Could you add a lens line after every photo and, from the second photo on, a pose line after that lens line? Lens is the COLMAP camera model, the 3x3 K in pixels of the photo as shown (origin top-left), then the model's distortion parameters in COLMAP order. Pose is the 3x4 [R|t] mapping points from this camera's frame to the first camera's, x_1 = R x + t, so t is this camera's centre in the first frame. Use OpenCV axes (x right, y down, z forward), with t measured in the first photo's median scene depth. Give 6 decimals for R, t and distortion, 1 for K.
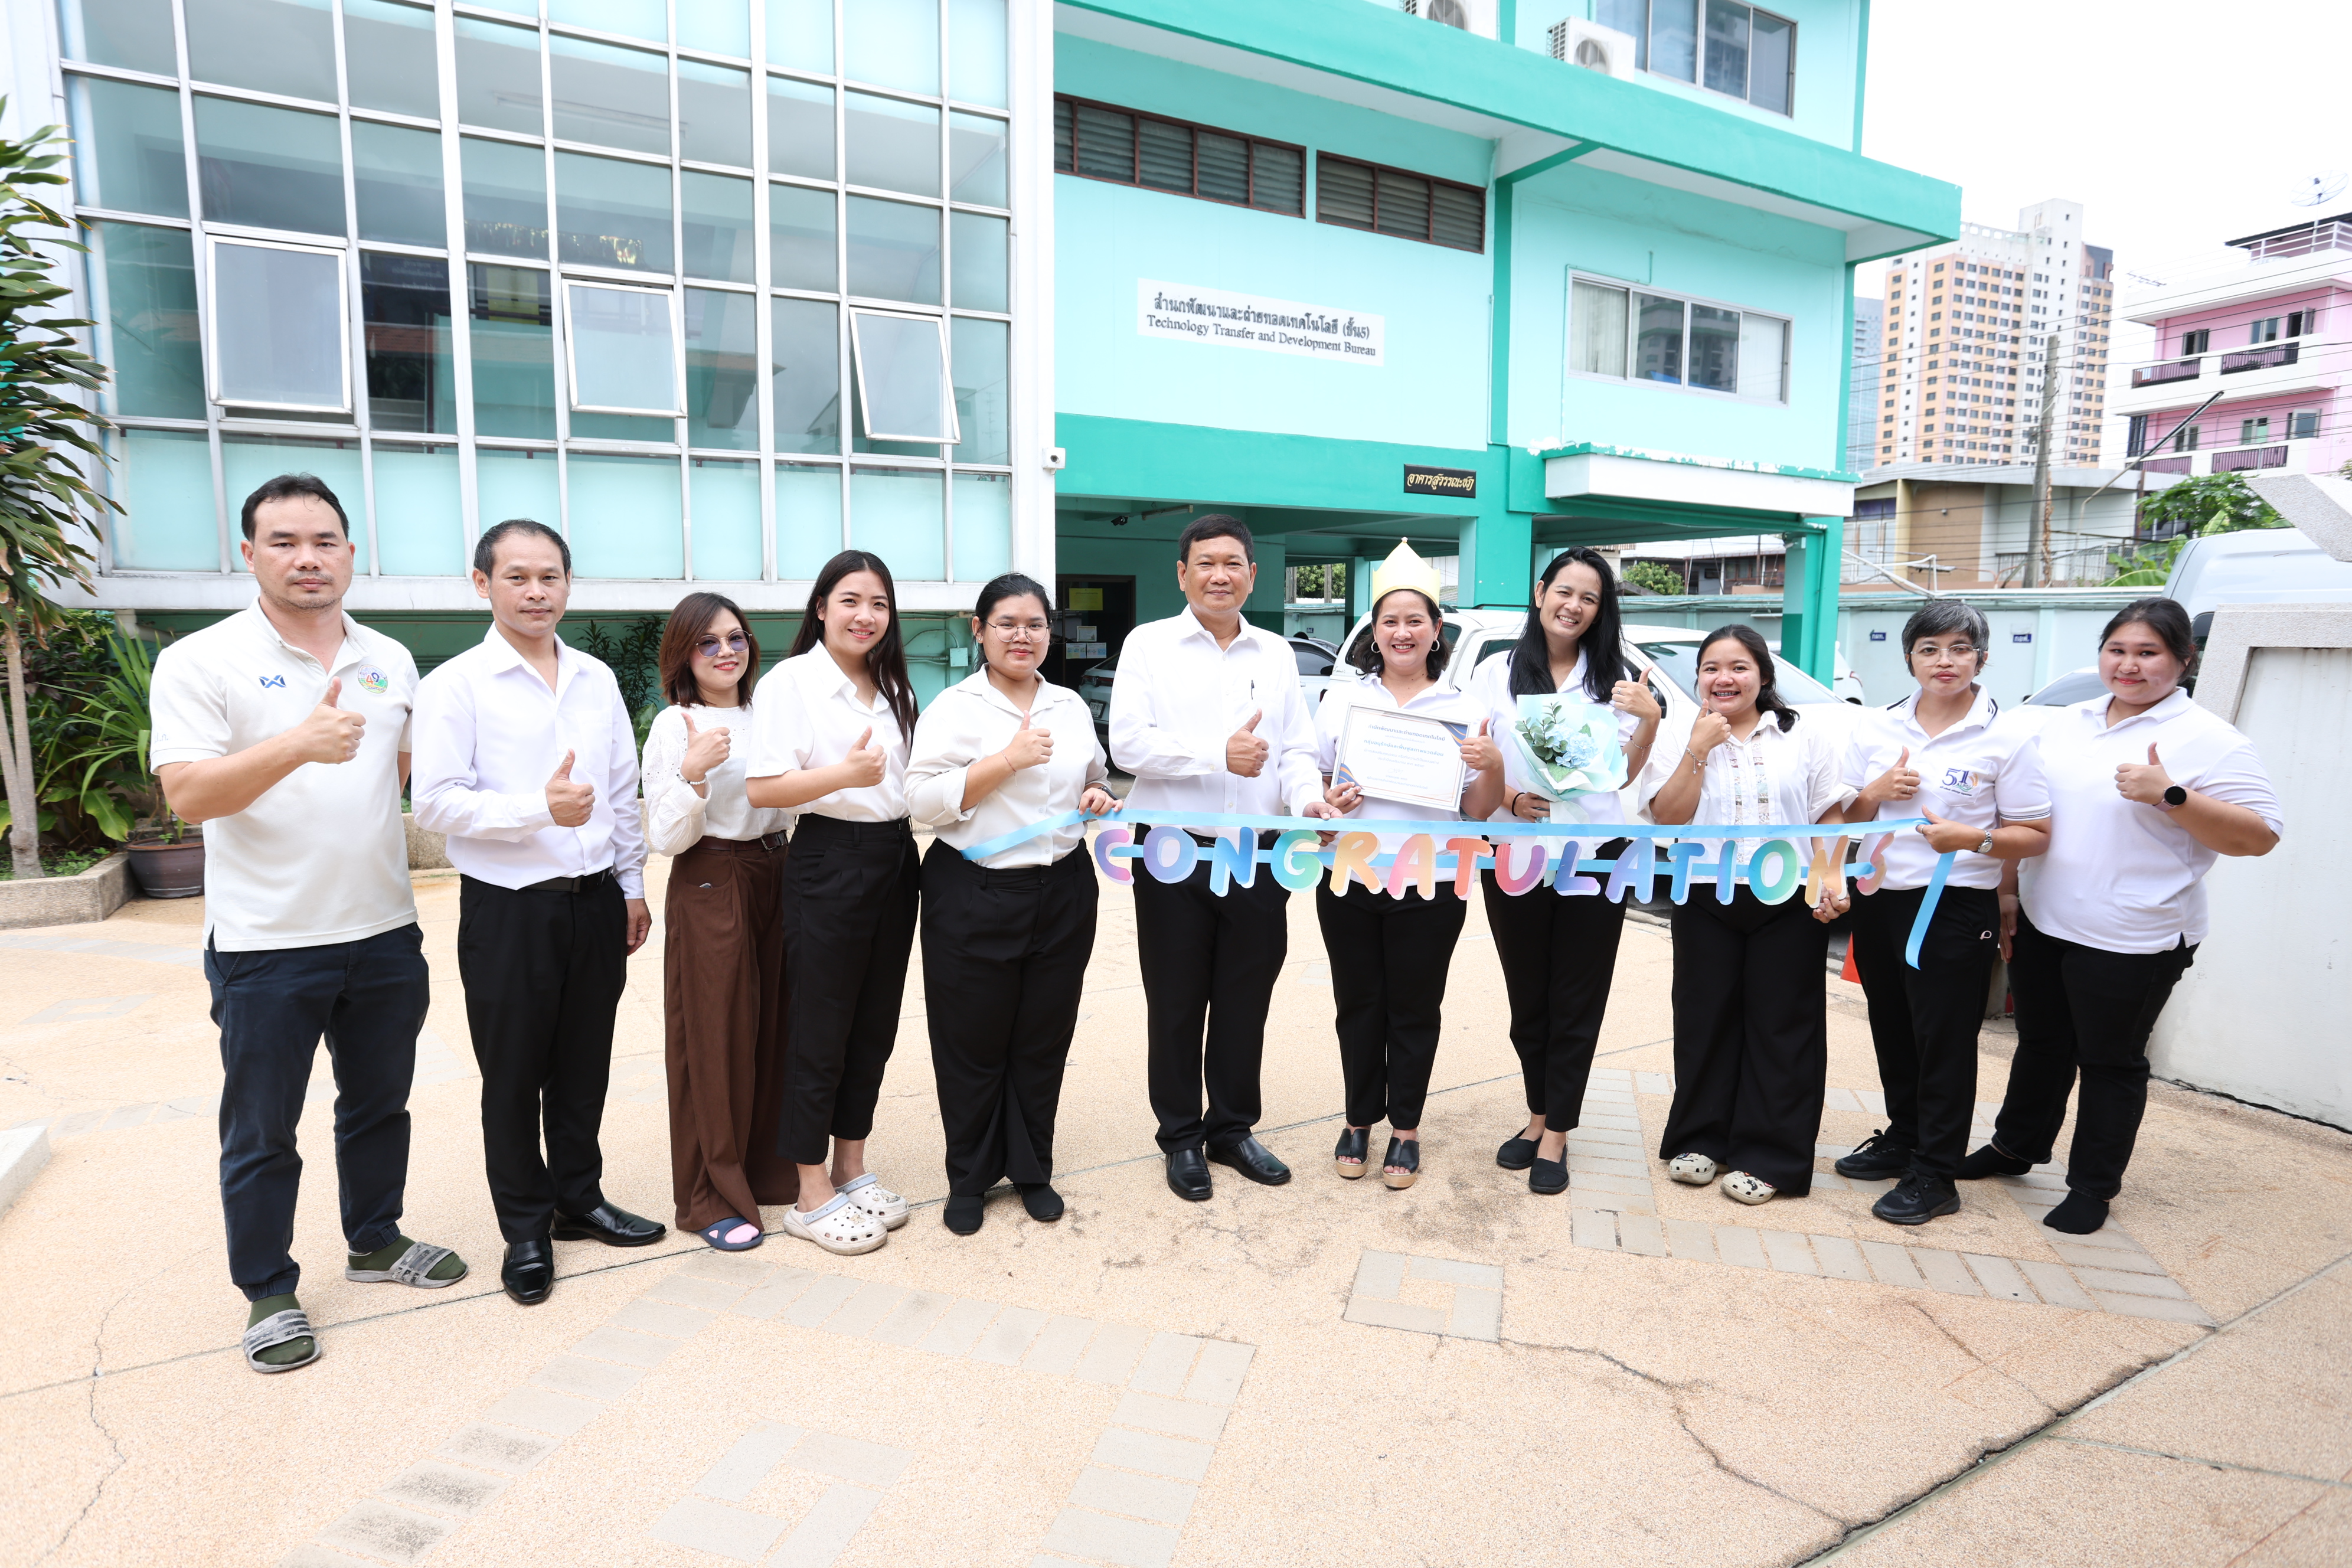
lens RADIAL K [[1270.3, 0, 1175.7], [0, 1270.3, 785.4], [0, 0, 1]] dist [-0.070554, 0.040940]
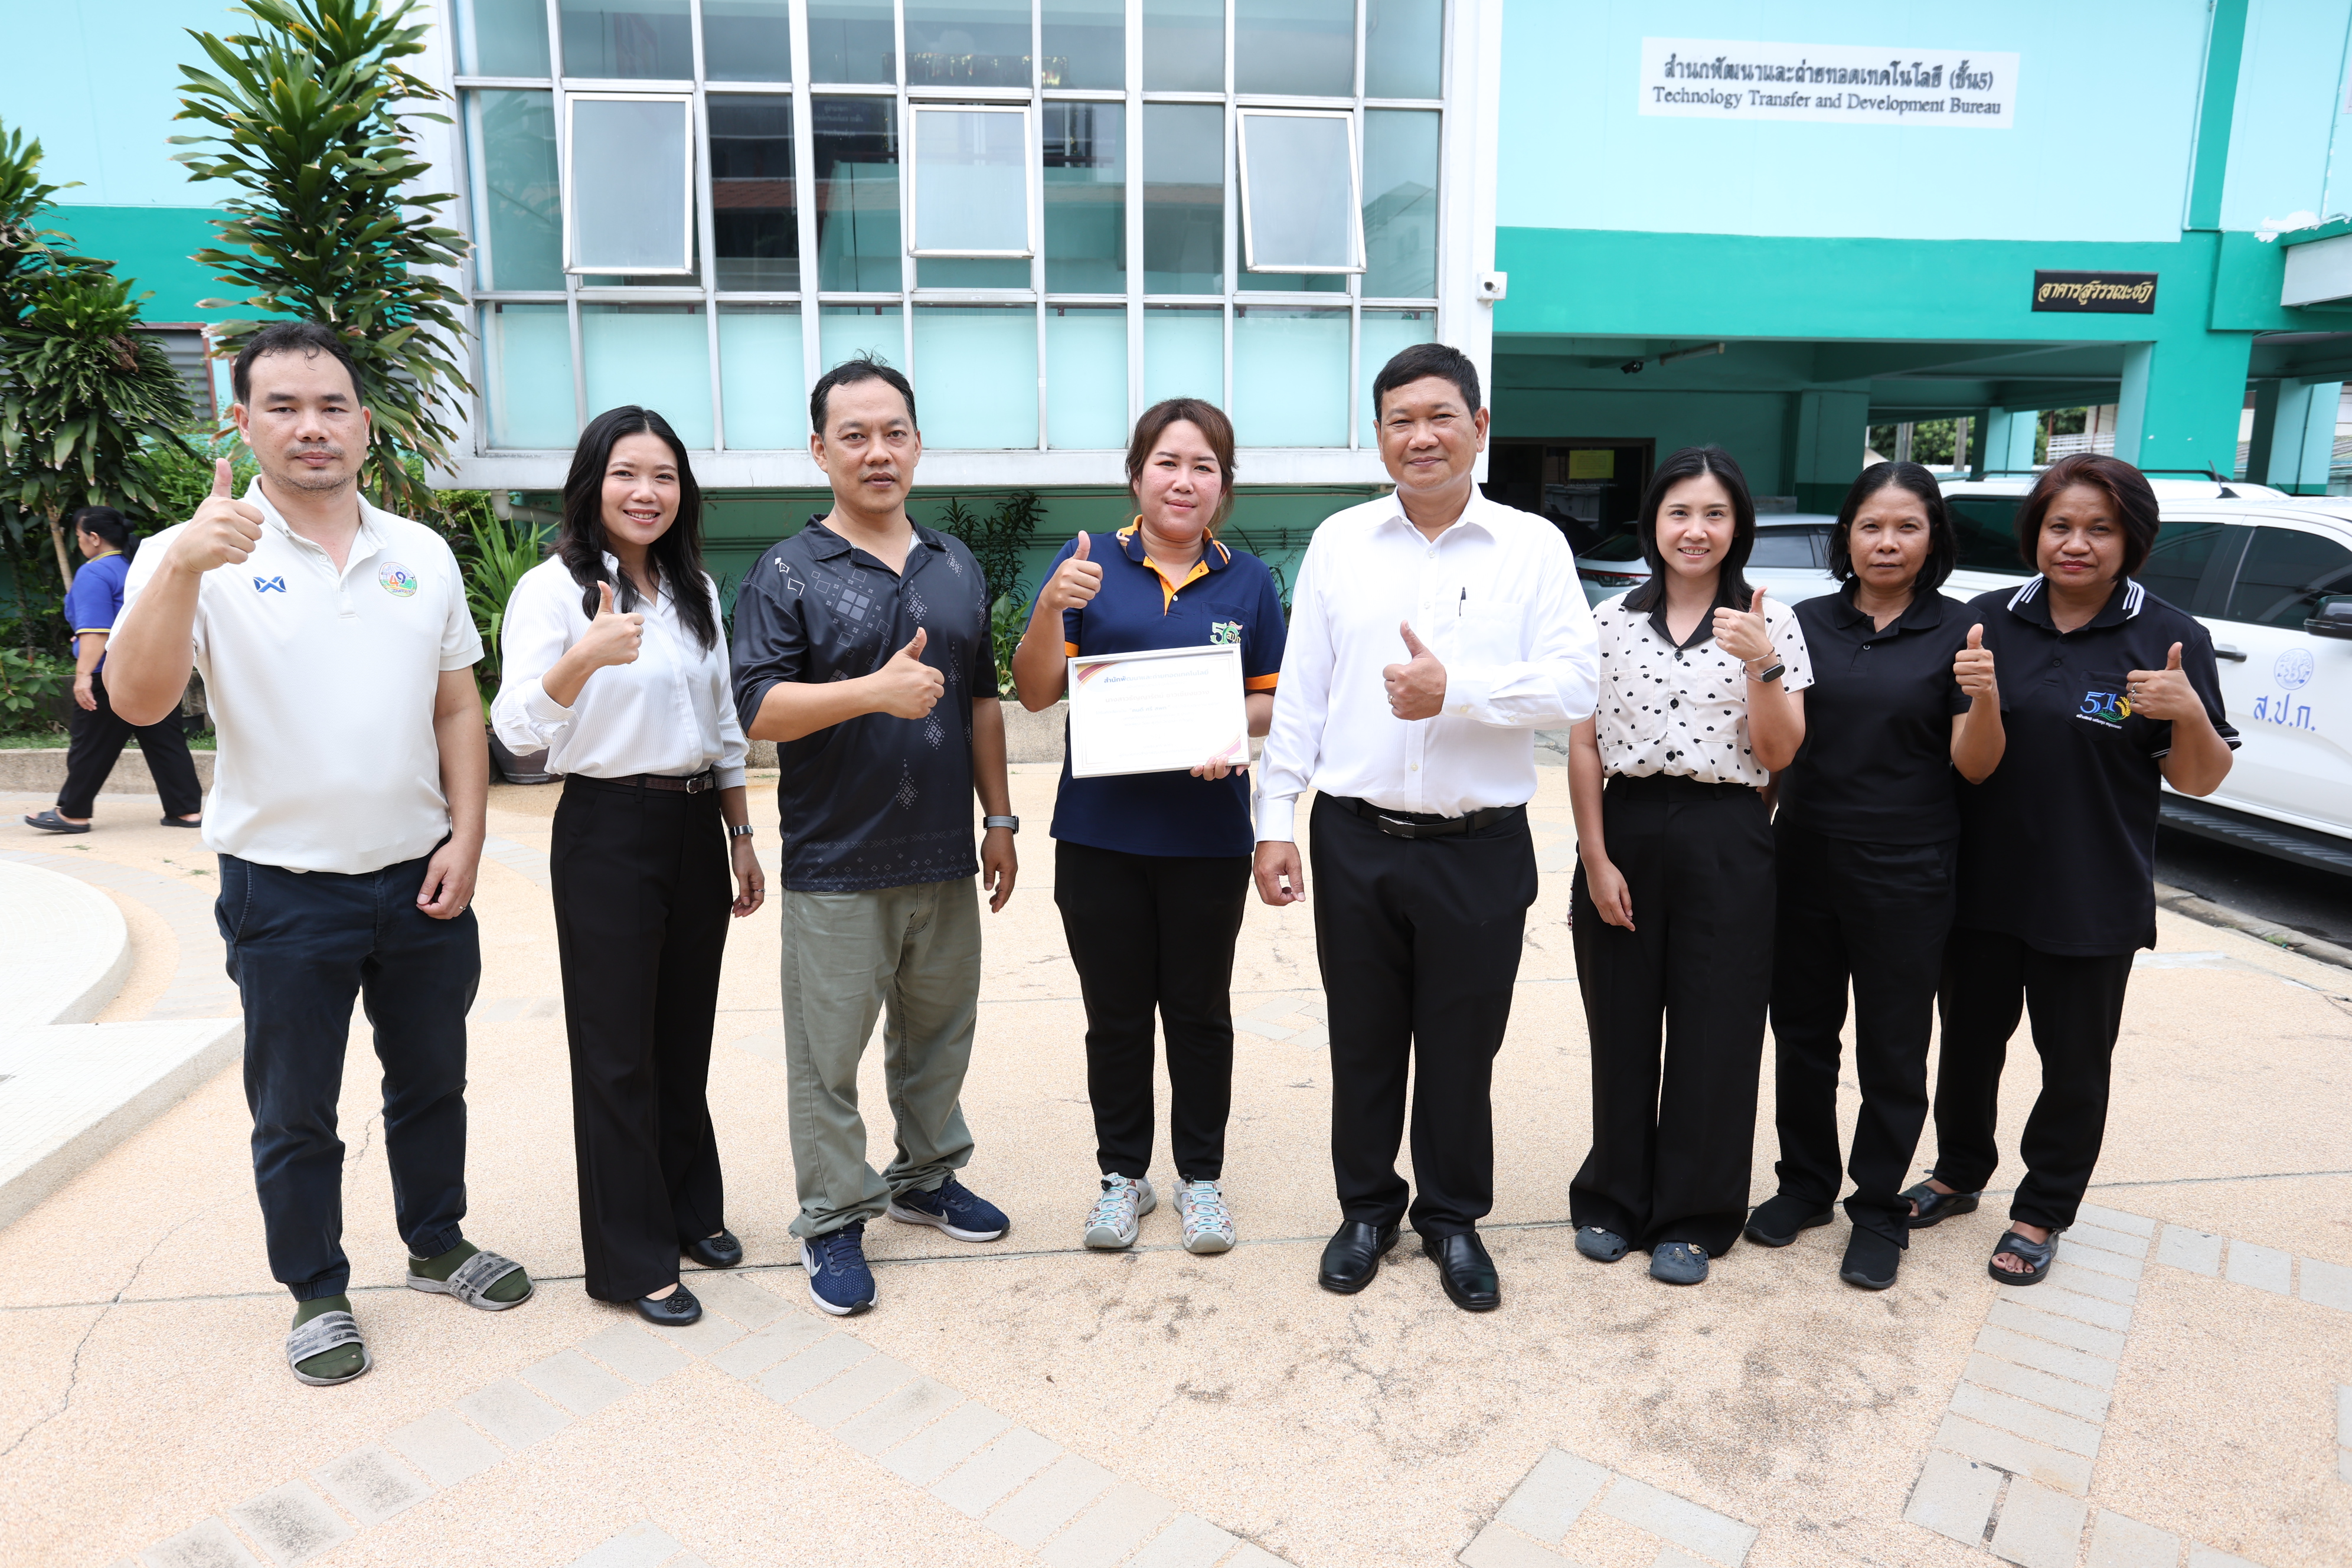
lens RADIAL K [[1484.1, 0, 1172.3], [0, 1484.1, 787.7], [0, 0, 1]] dist [-0.056870, 0.052230]
pose [[0.927960, 0.064534, -0.367051, 0.058699], [-0.040528, 0.996527, 0.072745, -0.007418], [0.370471, -0.052628, 0.927352, 0.057181]]
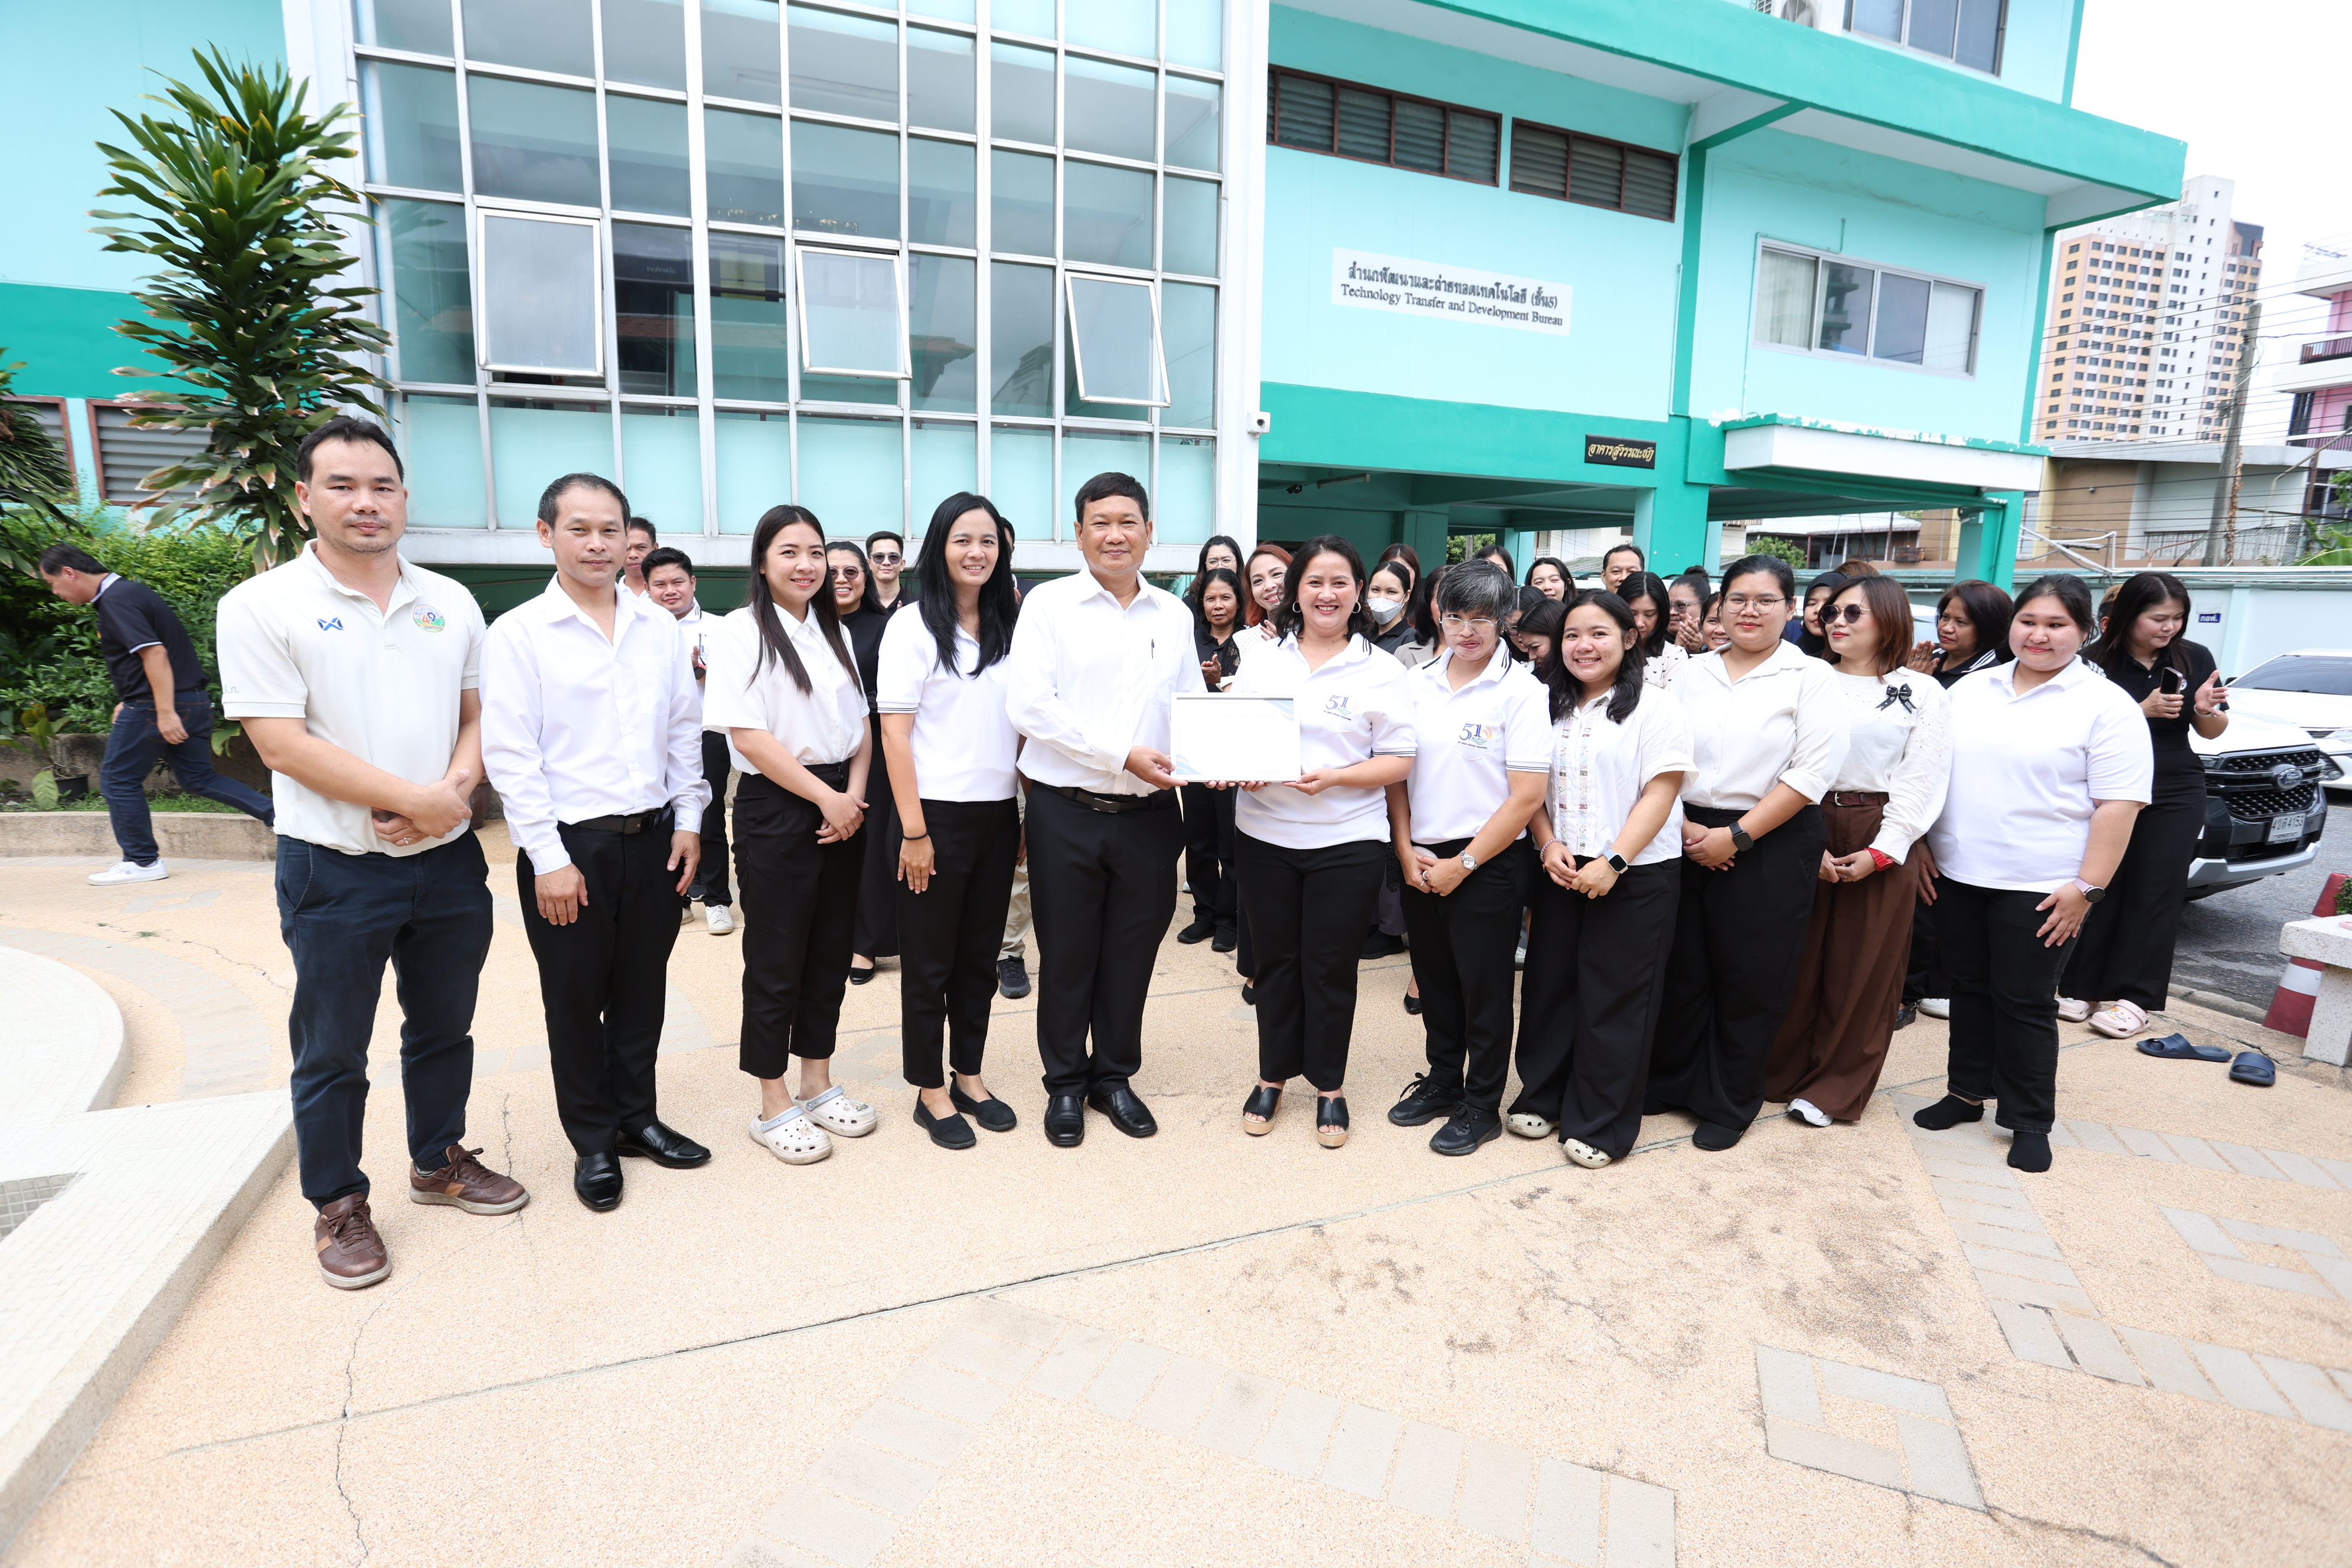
lens RADIAL K [[1141.4, 0, 1174.6], [0, 1141.4, 786.6], [0, 0, 1]] dist [-0.066951, 0.027598]
pose [[0.993360, 0.031864, -0.110549, -0.042740], [-0.026788, 0.998531, 0.047103, -0.006929], [0.111888, -0.043829, 0.992754, 0.061780]]
